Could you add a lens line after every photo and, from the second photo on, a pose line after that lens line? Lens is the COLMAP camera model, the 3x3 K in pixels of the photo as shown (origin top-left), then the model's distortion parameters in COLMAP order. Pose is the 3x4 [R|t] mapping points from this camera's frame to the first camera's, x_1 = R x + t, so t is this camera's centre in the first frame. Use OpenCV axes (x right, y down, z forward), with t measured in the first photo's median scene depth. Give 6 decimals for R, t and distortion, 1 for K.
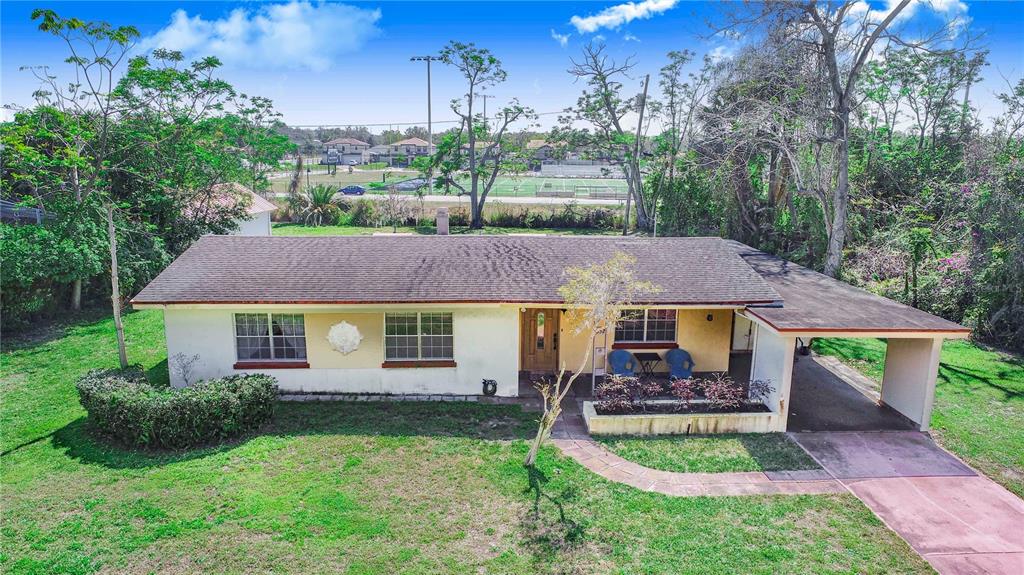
lens RADIAL K [[707.5, 0, 509.7], [0, 707.5, 287.7], [0, 0, 1]] dist [-0.000550, 0.003287]
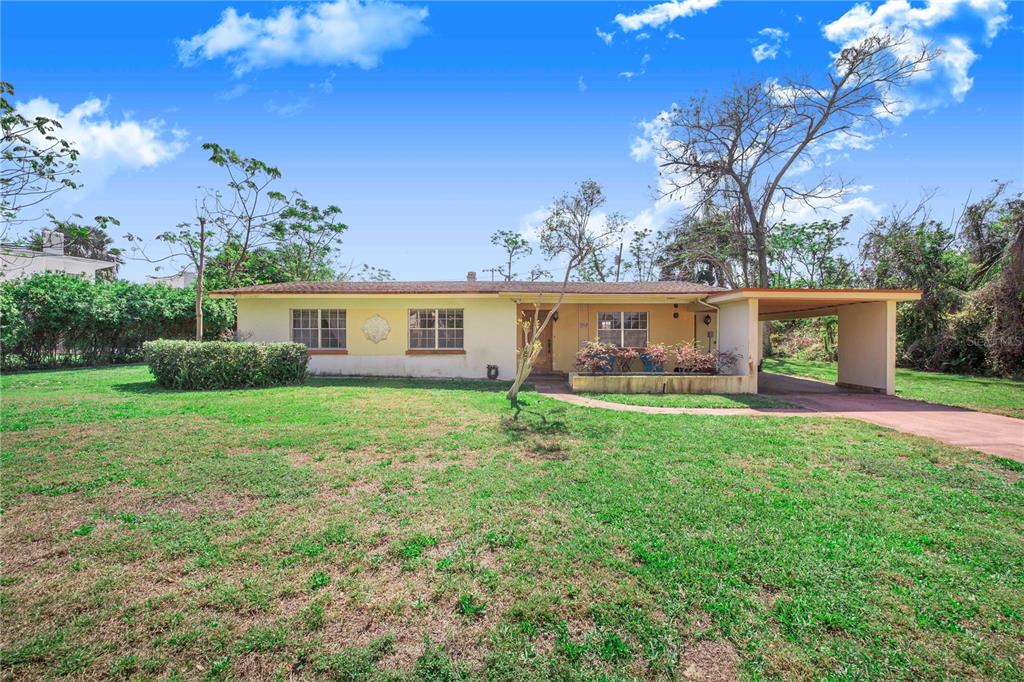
lens RADIAL K [[417.8, 0, 514.1], [0, 417.8, 336.2], [0, 0, 1]] dist [0.012217, -0.000306]
pose [[0.997154, -0.008180, -0.074953, 0.061875], [-0.007615, 0.978087, -0.208059, 0.229237], [0.075012, 0.208037, 0.975240, 0.294980]]
